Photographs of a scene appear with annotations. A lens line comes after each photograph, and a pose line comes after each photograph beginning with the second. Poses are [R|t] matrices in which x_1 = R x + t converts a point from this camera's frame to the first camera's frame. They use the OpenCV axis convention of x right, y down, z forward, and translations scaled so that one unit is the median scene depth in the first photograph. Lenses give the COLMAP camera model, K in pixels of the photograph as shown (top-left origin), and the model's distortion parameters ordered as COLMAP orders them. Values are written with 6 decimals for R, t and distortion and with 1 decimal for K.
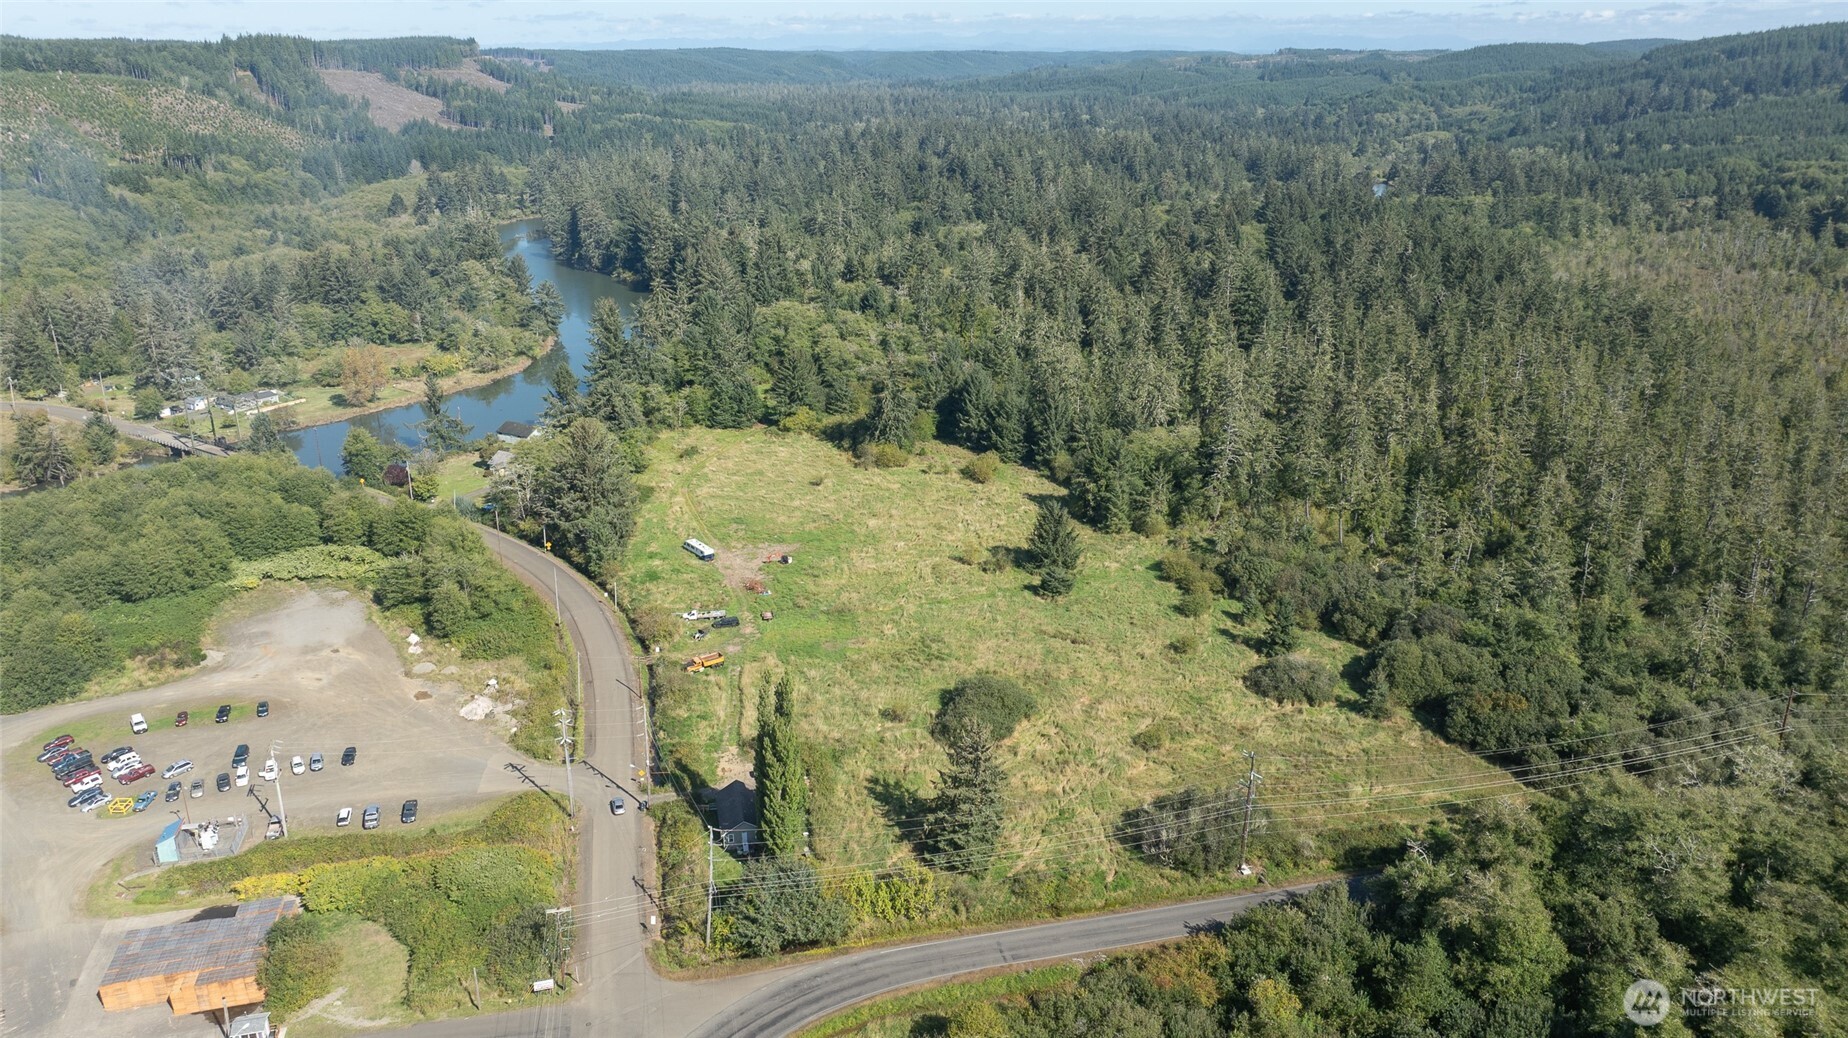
lens RADIAL K [[1305.3, 0, 930.5], [0, 1305.3, 499.0], [0, 0, 1]] dist [-0.017331, 0.001569]
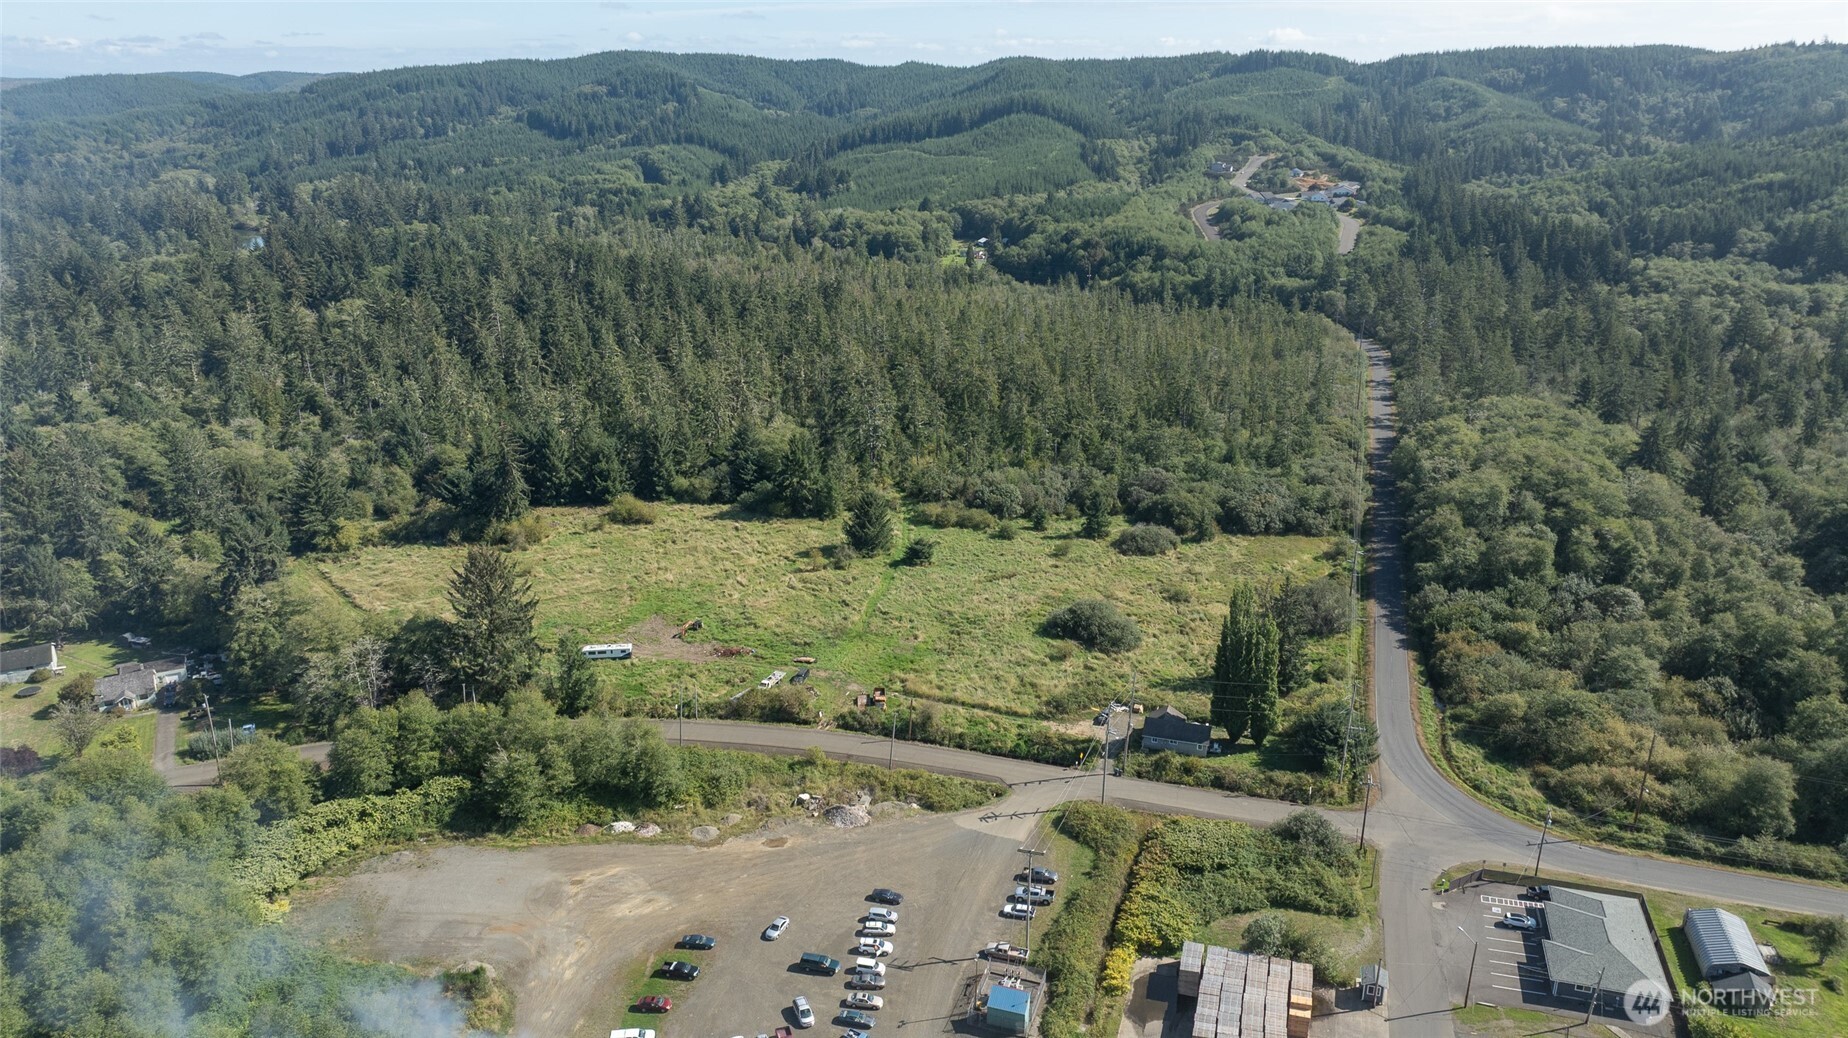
lens RADIAL K [[1305.3, 0, 930.5], [0, 1305.3, 499.0], [0, 0, 1]] dist [-0.017331, 0.001569]
pose [[0.515878, -0.255540, 0.817661, -0.209601], [0.273728, 0.953607, 0.125326, -0.030468], [-0.811753, 0.159164, 0.561893, 0.086601]]
